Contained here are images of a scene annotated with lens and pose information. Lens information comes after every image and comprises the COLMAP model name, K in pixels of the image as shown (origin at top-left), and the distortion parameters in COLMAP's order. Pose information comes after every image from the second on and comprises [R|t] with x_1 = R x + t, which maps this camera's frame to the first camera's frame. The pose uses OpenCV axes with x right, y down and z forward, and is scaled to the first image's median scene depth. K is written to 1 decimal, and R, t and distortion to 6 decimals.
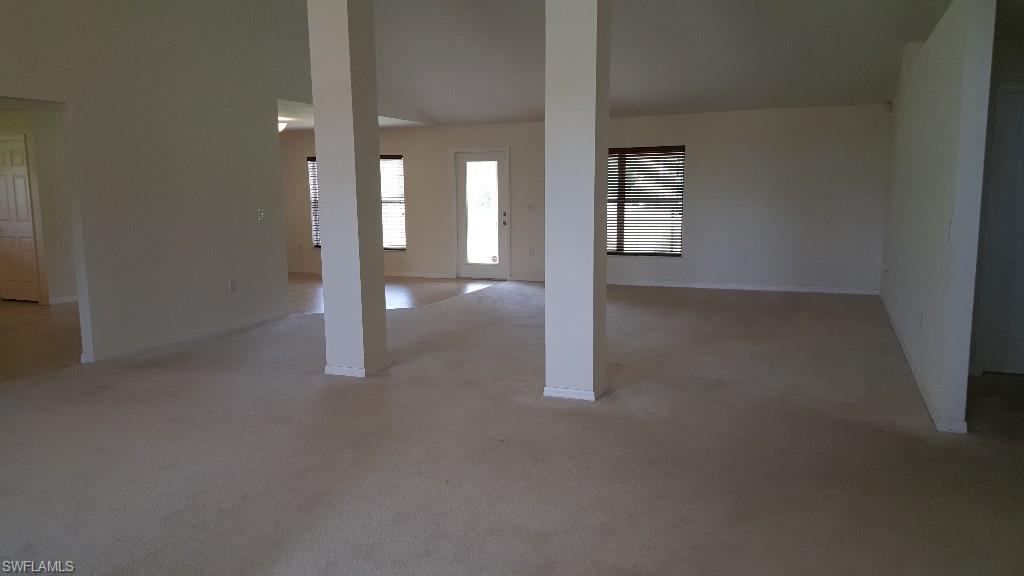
lens RADIAL K [[772.7, 0, 512.5], [0, 772.7, 288.9], [0, 0, 1]] dist [0.038226, -0.003314]
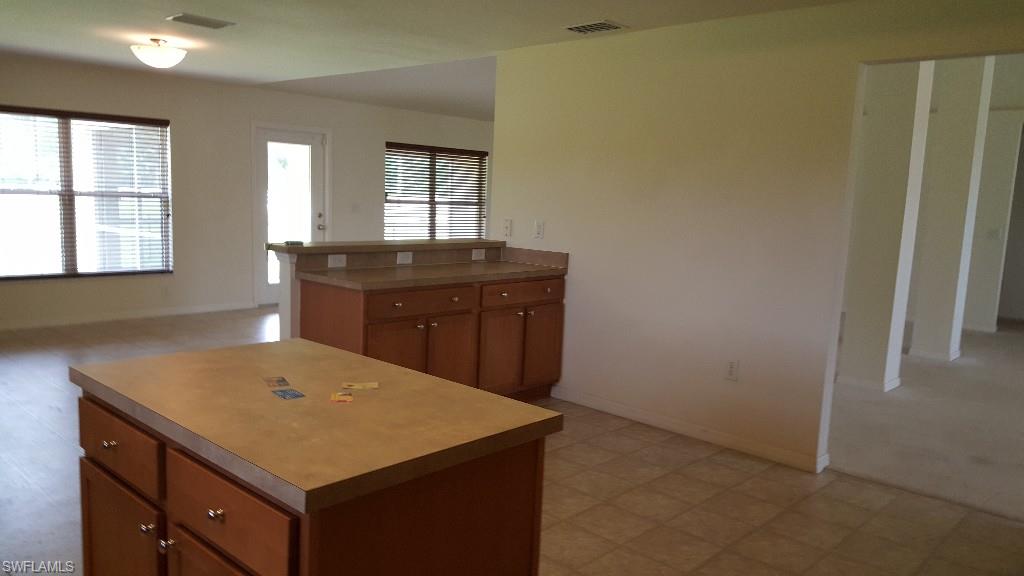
lens RADIAL K [[772.7, 0, 512.4], [0, 772.7, 289.3], [0, 0, 1]] dist [0.038226, -0.003314]
pose [[0.292116, -0.099726, 0.951169, -0.697593], [0.075981, 0.993825, 0.080864, -0.071683], [-0.953360, 0.048650, 0.297890, 0.586414]]
